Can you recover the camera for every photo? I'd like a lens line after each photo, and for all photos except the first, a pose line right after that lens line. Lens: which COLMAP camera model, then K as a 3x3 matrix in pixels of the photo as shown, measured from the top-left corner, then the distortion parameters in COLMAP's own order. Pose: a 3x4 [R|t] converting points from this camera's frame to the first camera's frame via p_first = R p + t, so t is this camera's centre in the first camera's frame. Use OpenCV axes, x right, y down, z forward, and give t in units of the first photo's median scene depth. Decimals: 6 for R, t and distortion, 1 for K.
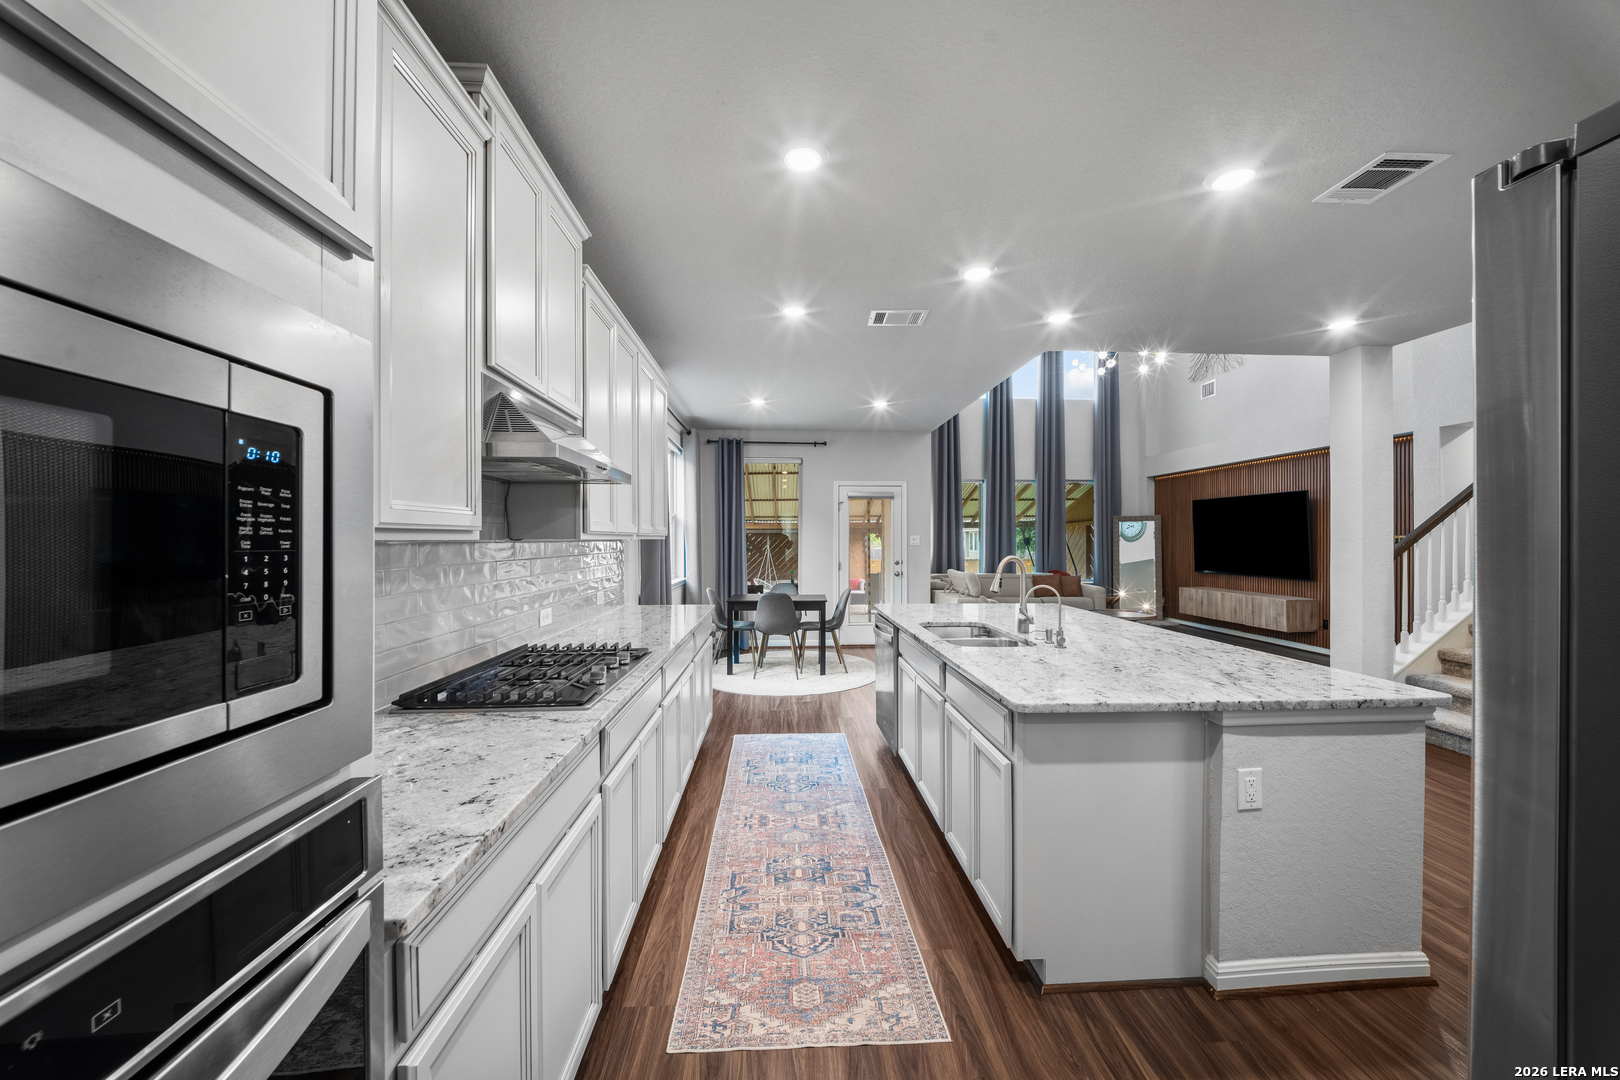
lens RADIAL K [[564.0, 0, 809.4], [0, 564.0, 538.7], [0, 0, 1]] dist [0.001874, -0.003704]
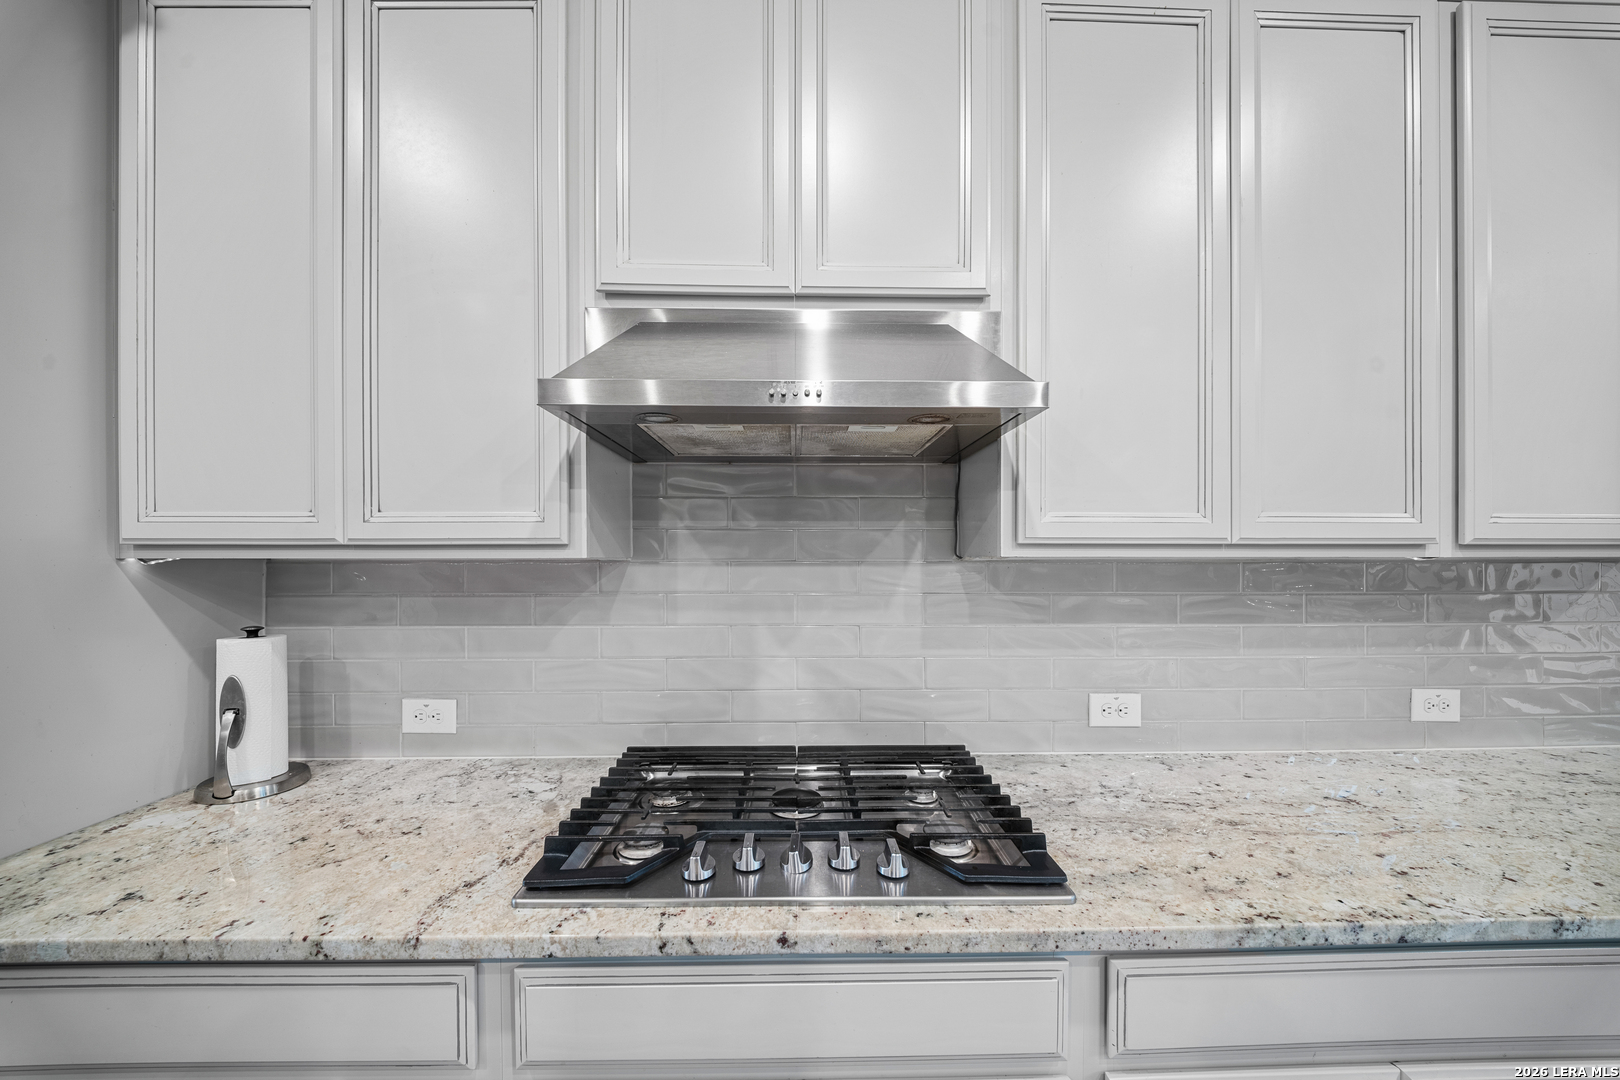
lens RADIAL K [[564.0, 0, 810.0], [0, 564.0, 564.9], [0, 0, 1]] dist [0.001874, -0.003704]
pose [[-0.030942, 0.006625, -0.999499, 0.018100], [0.000276, 0.999978, 0.006620, 0.001849], [0.999521, -0.000071, -0.030943, 0.290204]]
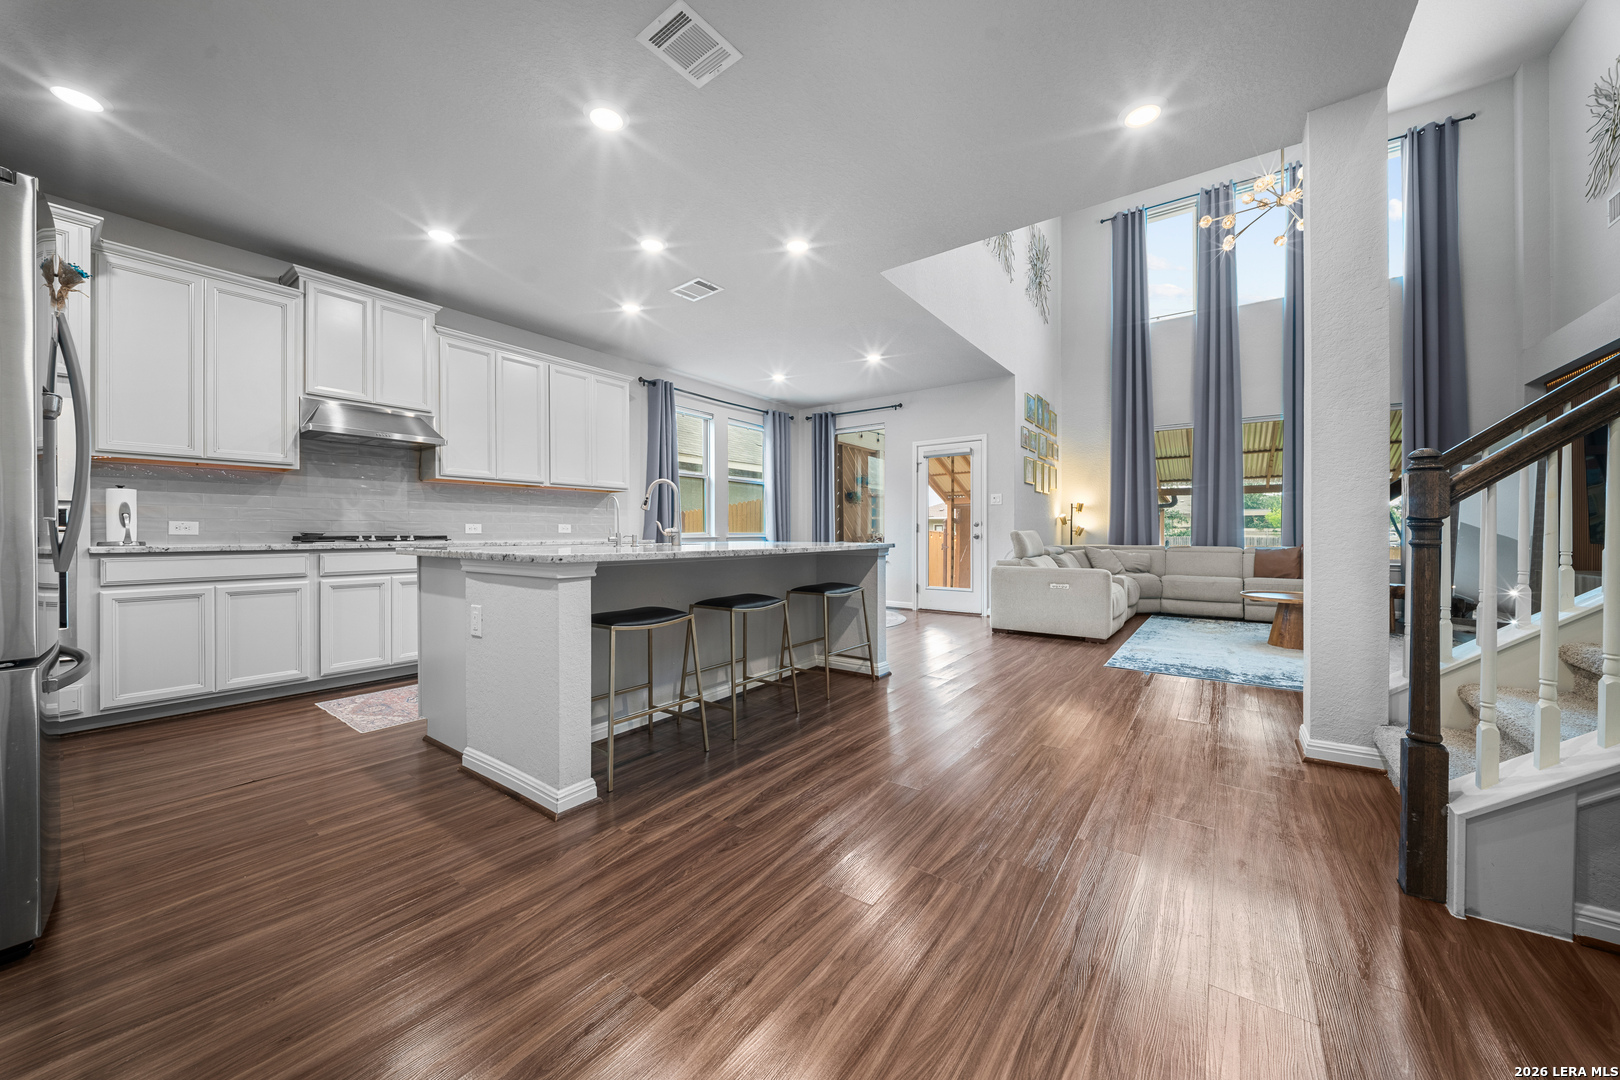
lens RADIAL K [[564.0, 0, 807.6], [0, 564.0, 537.9], [0, 0, 1]] dist [0.001874, -0.003704]
pose [[0.773654, 0.003905, -0.633597, 0.560225], [0.002124, 0.999959, 0.008756, 0.060570], [0.633605, -0.008120, 0.773614, 0.119890]]
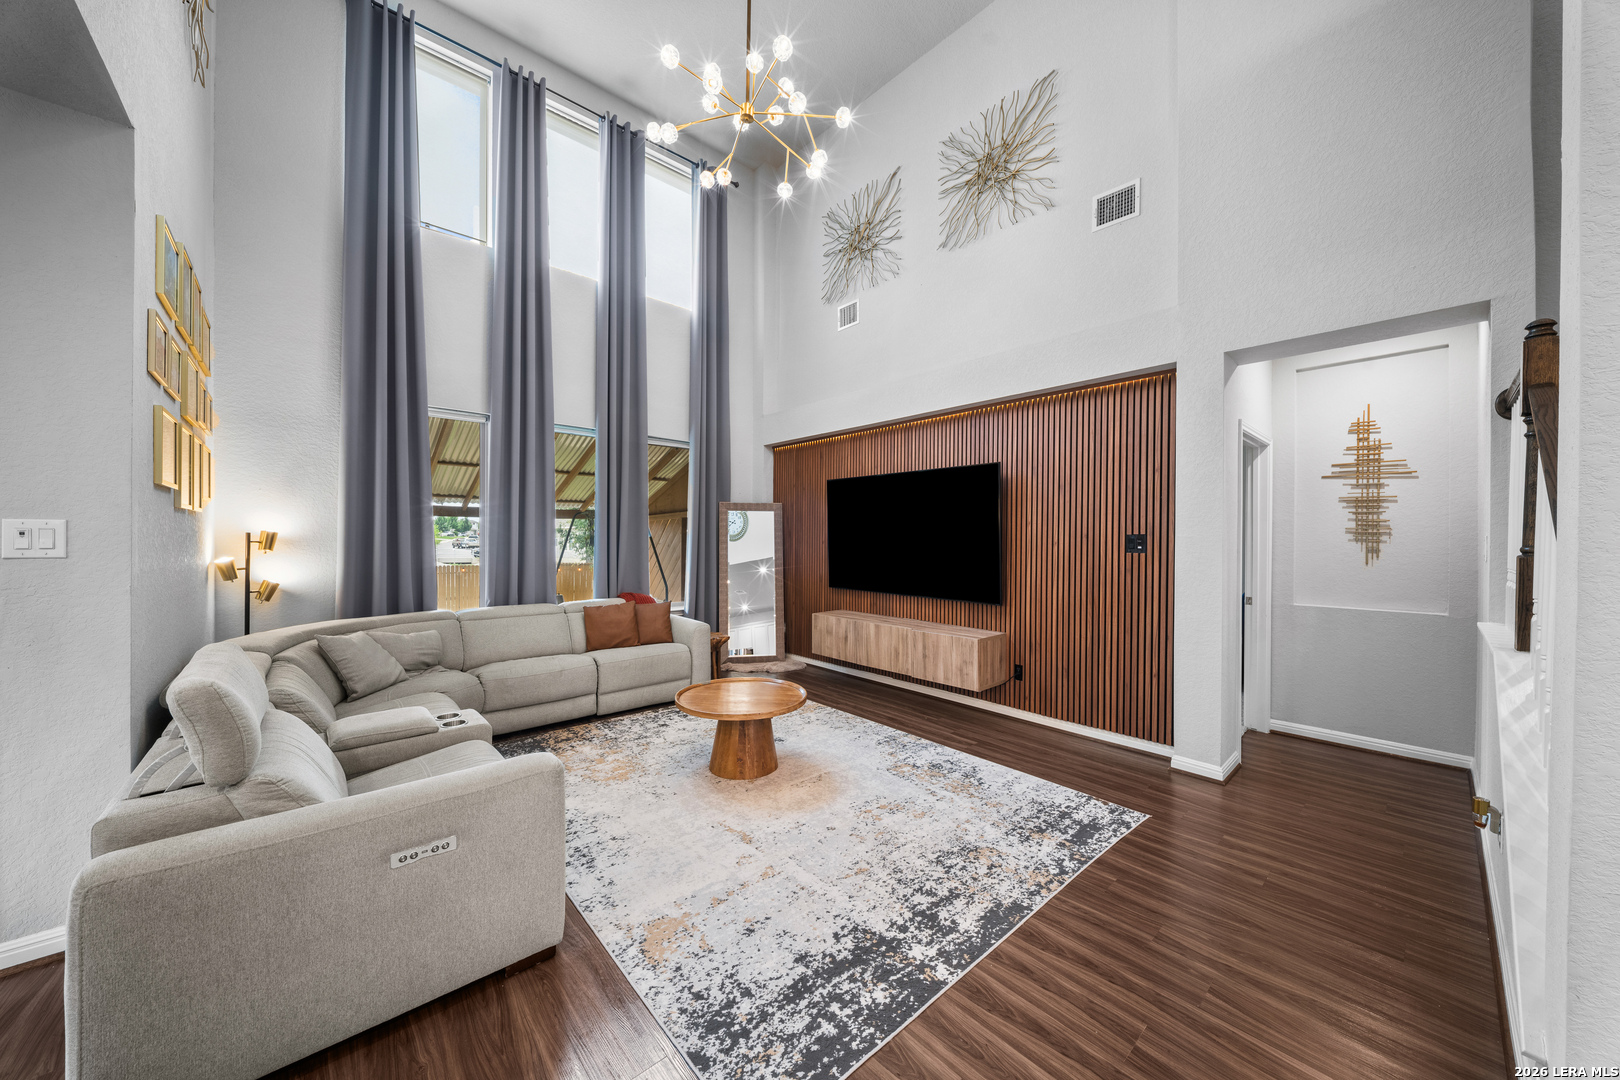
lens RADIAL K [[564.0, 0, 807.2], [0, 564.0, 538.8], [0, 0, 1]] dist [0.001874, -0.003704]
pose [[0.783420, 0.005190, 0.621471, 0.320282], [-0.006968, 0.999976, 0.000433, 0.001244], [-0.621454, -0.004669, 0.783437, 0.635698]]
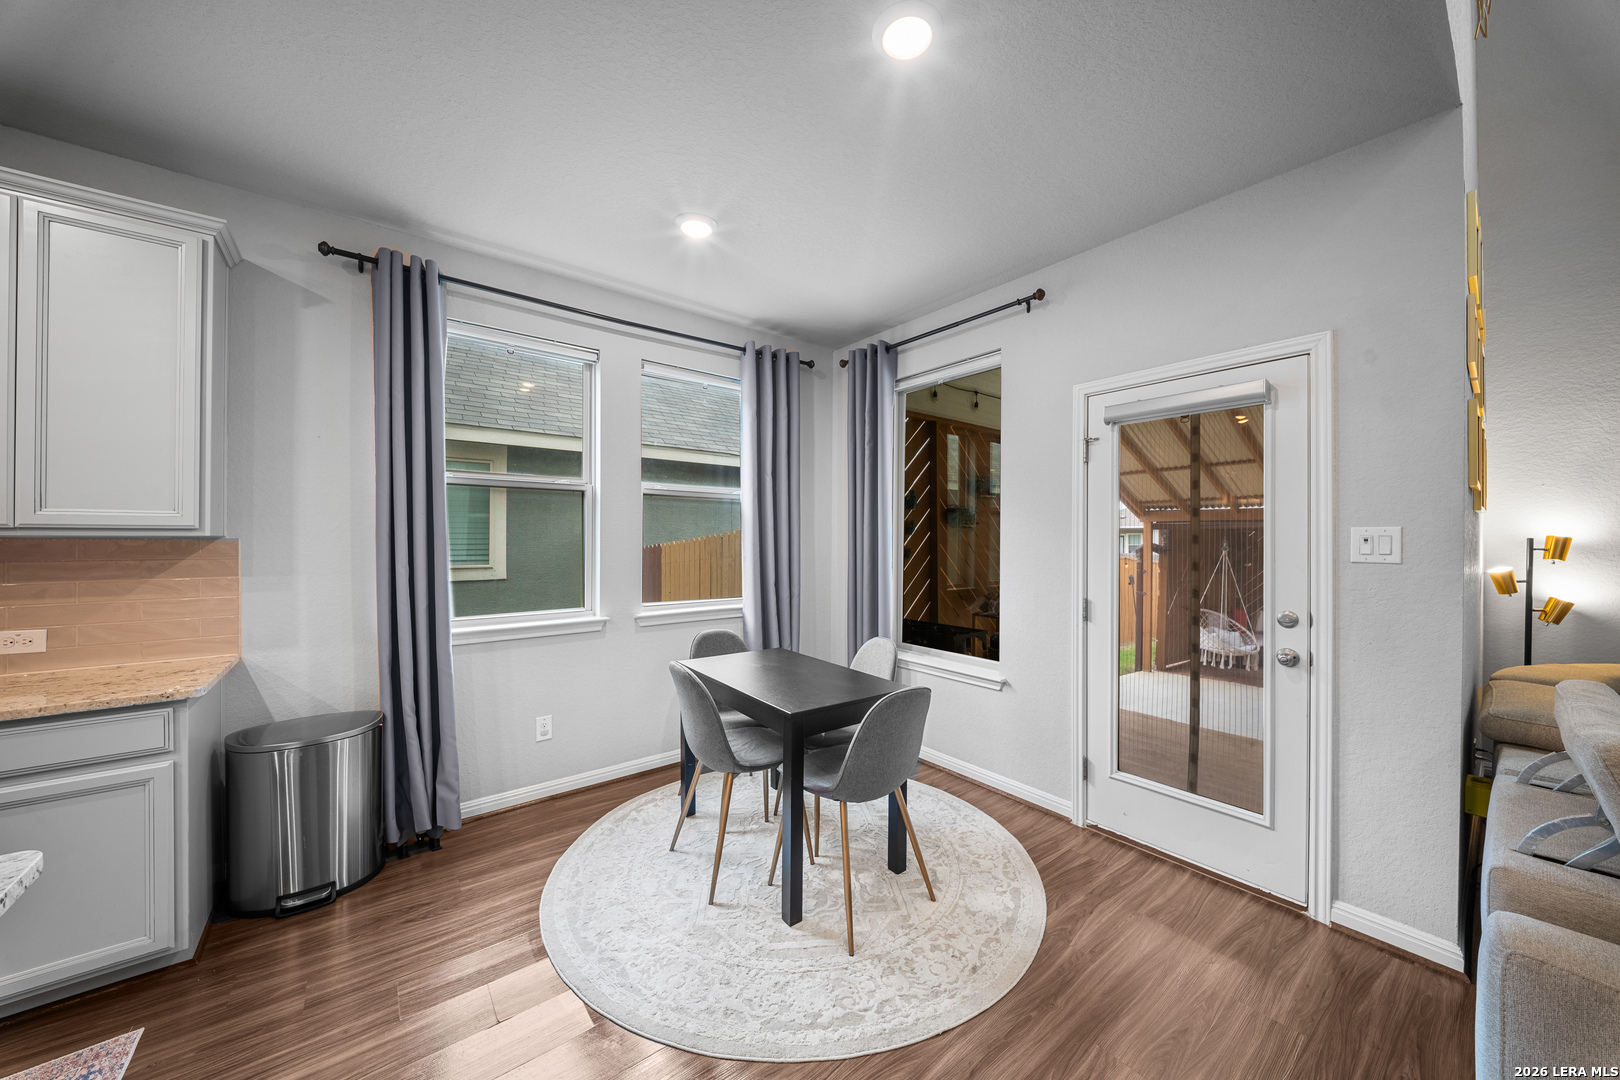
lens RADIAL K [[564.0, 0, 812.2], [0, 564.0, 535.6], [0, 0, 1]] dist [0.001874, -0.003704]
pose [[0.580182, -0.002300, -0.814484, 0.266465], [-0.002853, 0.999984, -0.004856, 0.001232], [0.814482, 0.005141, 0.580166, 0.670688]]
